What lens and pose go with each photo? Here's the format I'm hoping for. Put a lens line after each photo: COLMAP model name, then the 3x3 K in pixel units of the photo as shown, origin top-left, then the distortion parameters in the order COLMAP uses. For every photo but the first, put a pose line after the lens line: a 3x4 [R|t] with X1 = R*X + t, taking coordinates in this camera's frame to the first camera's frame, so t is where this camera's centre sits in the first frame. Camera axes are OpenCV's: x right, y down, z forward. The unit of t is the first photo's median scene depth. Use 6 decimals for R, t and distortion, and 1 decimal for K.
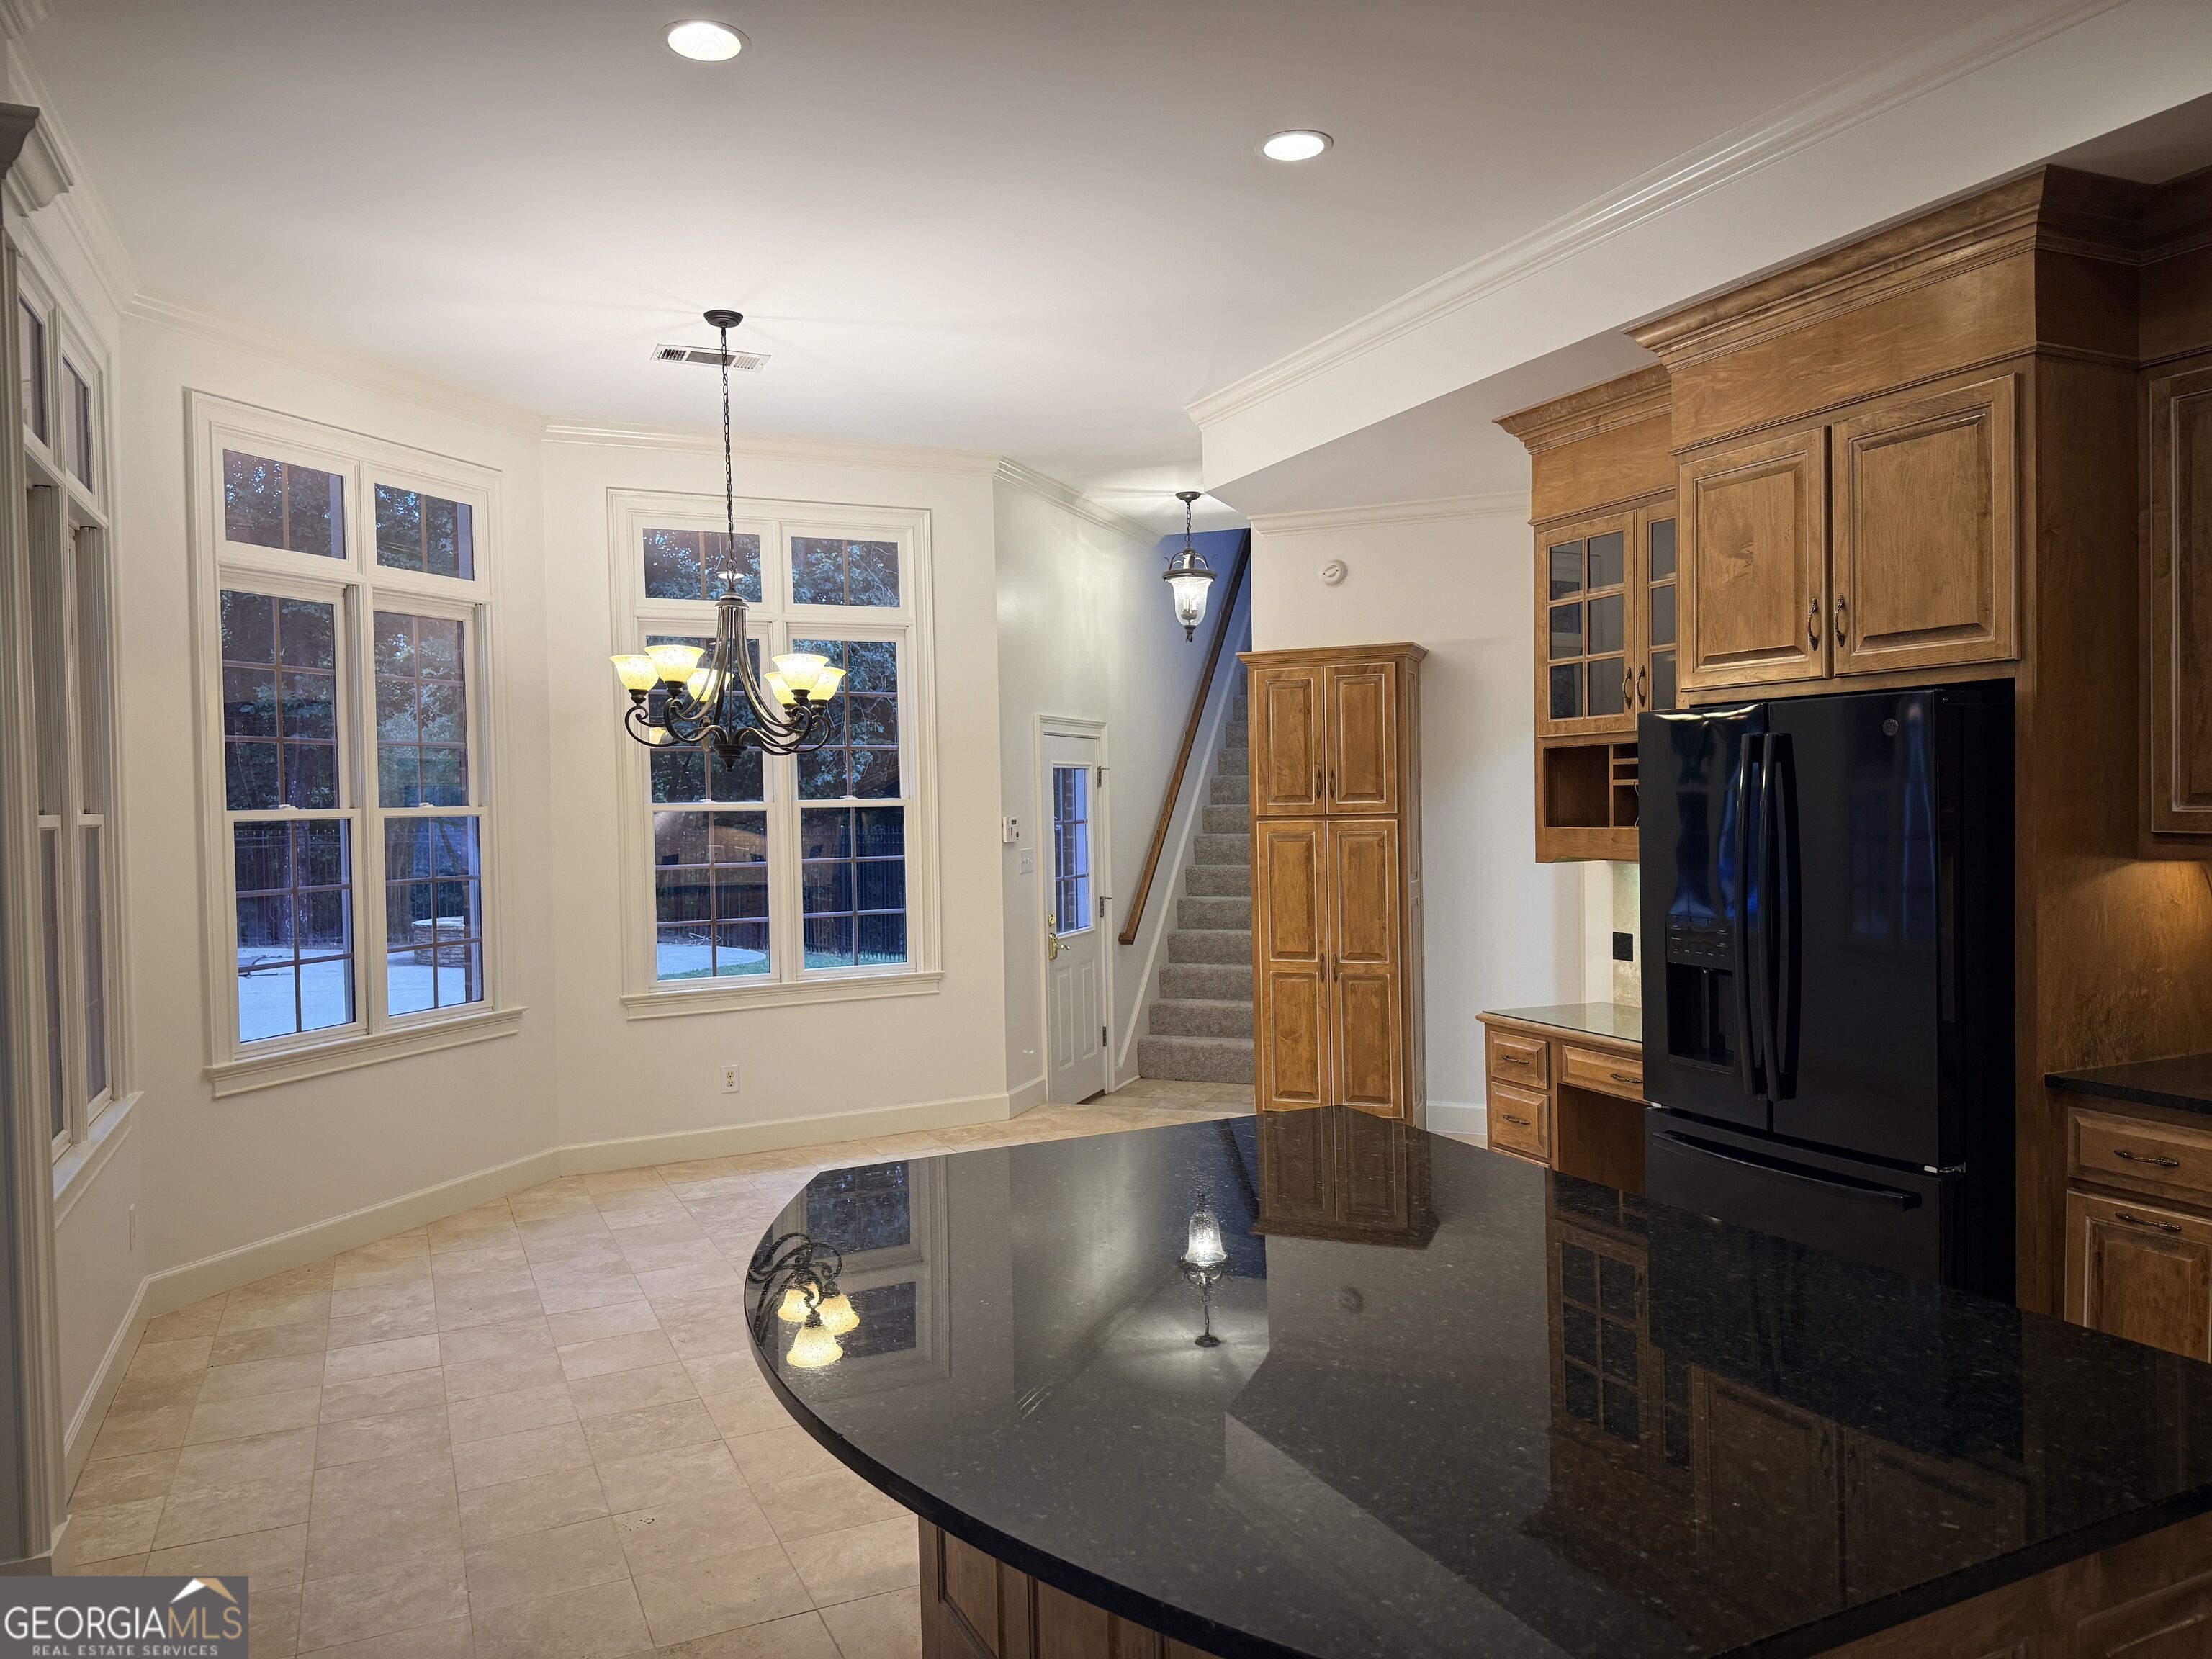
lens RADIAL K [[1559.3, 0, 1094.7], [0, 1559.3, 829.7], [0, 0, 1]] dist [0.135288, -0.094412]
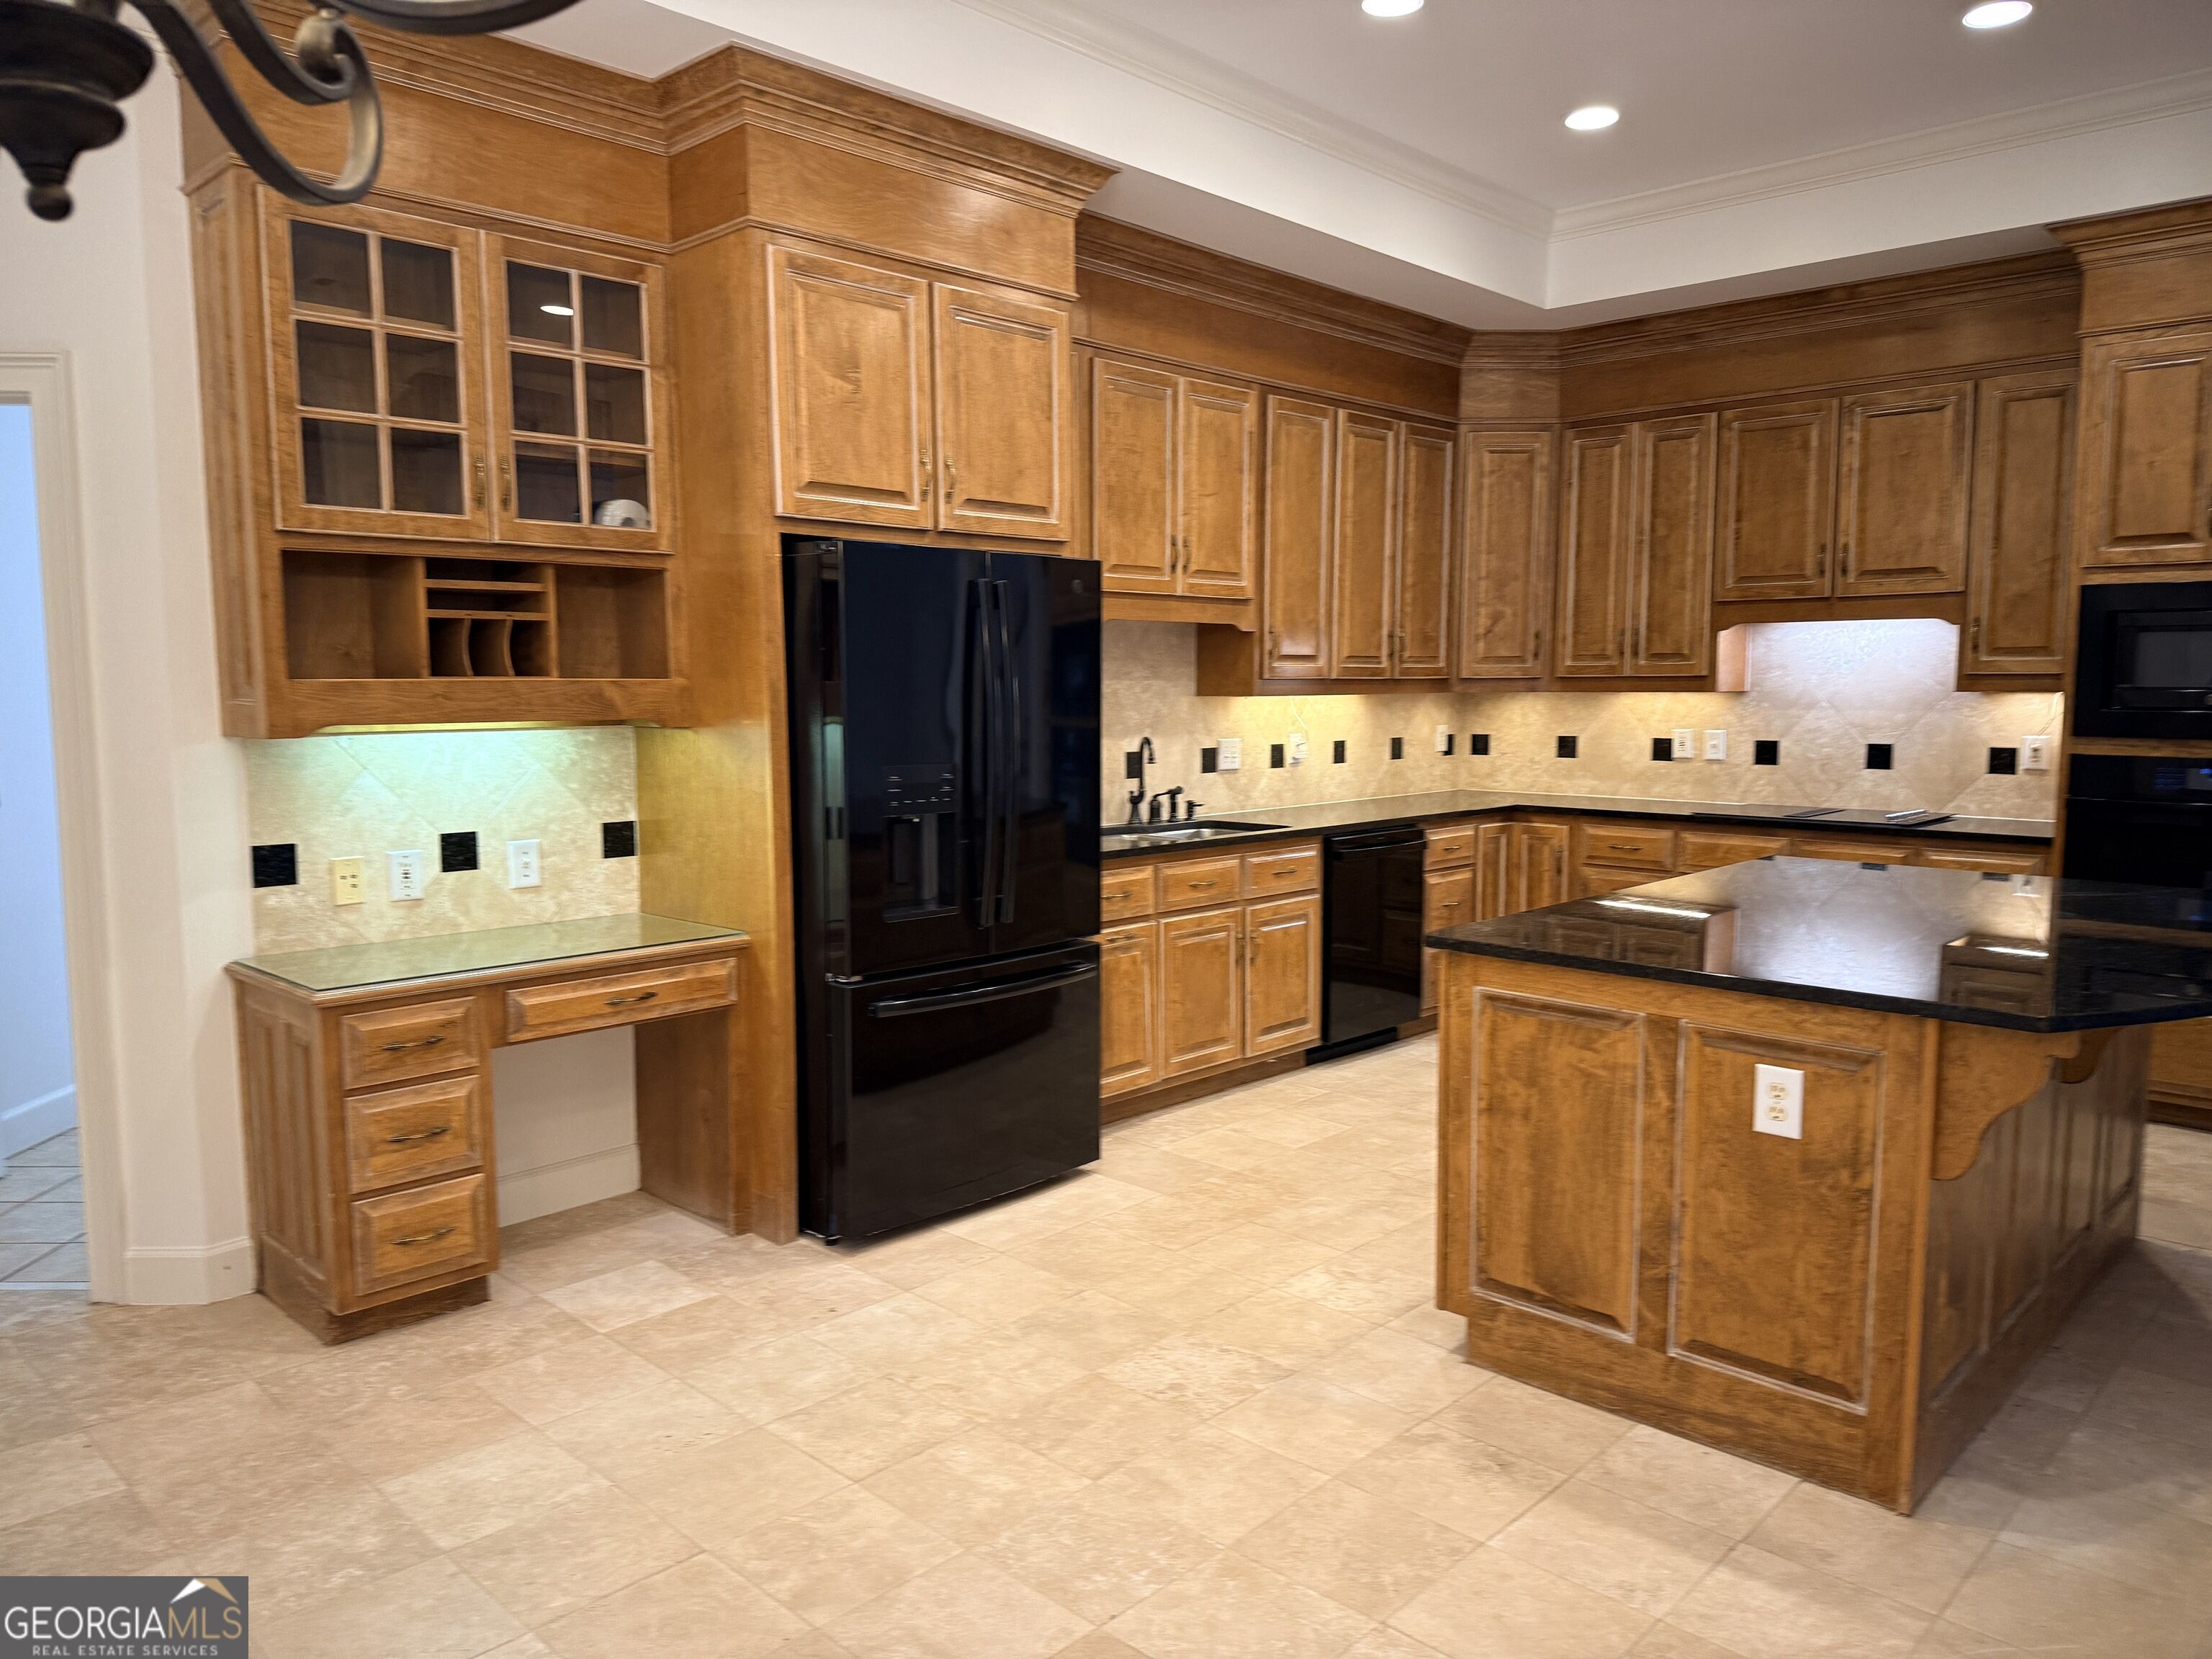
lens RADIAL K [[1558.1, 0, 1141.6], [0, 1558.1, 823.0], [0, 0, 1]] dist [0.259429, -0.397867]
pose [[-0.356681, -0.065954, 0.931895, -0.569762], [0.030351, 0.996160, 0.082119, 0.016677], [-0.933733, 0.057575, -0.353310, 1.232560]]
